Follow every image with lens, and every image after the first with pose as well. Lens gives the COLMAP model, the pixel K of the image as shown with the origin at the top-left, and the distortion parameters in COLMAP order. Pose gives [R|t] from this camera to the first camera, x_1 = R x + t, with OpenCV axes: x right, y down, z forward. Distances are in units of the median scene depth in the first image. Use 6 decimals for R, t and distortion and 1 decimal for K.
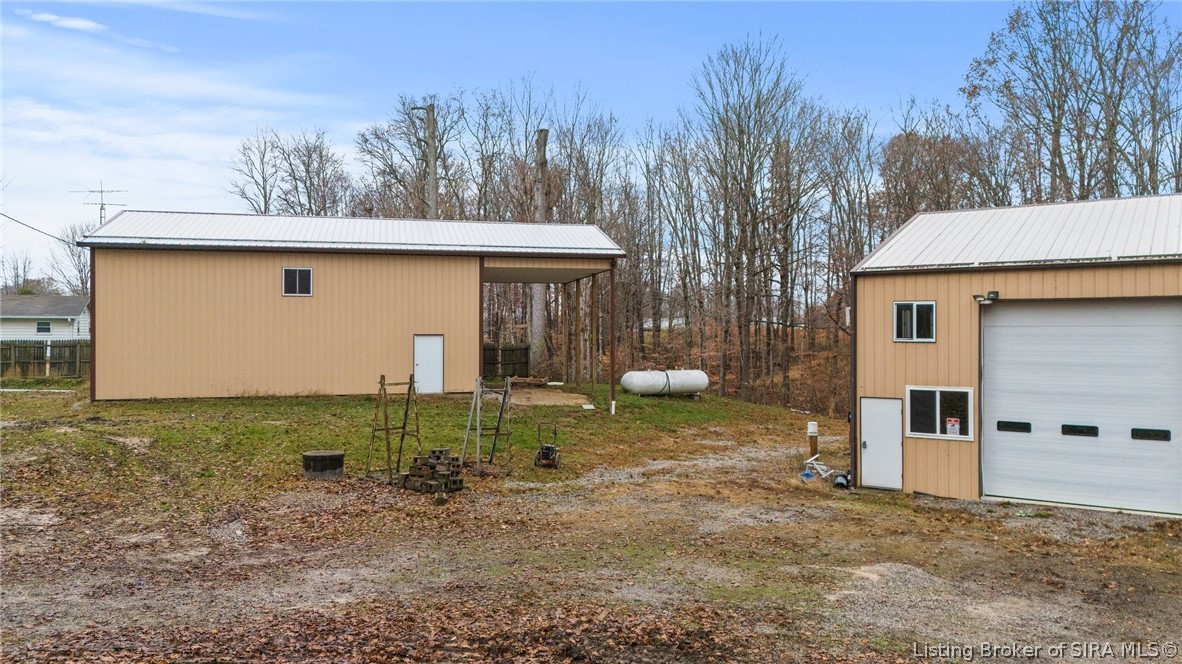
lens RADIAL K [[871.0, 0, 586.5], [0, 871.0, 331.4], [0, 0, 1]] dist [0.090526, -0.090168]
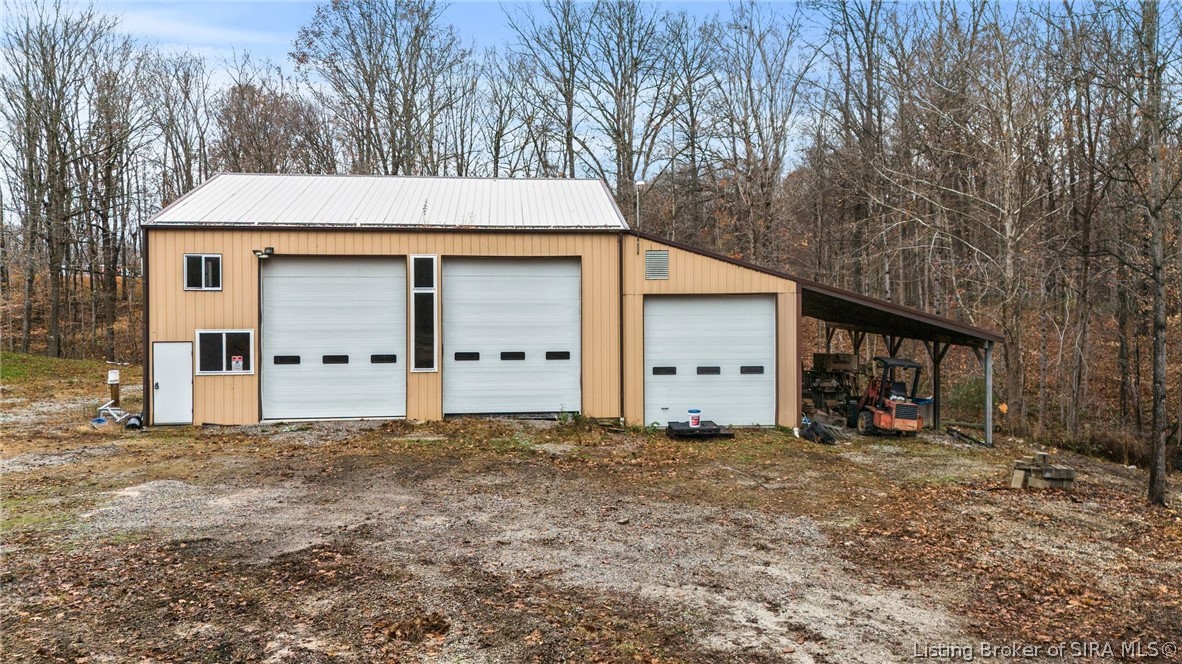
lens RADIAL K [[873.0, 0, 604.1], [0, 873.0, 297.5], [0, 0, 1]] dist [0.052114, -0.041959]
pose [[0.754116, -0.012133, 0.656629, 0.020412], [-0.001009, 0.999807, 0.019632, -0.001639], [-0.656740, -0.015468, 0.753958, -0.175705]]
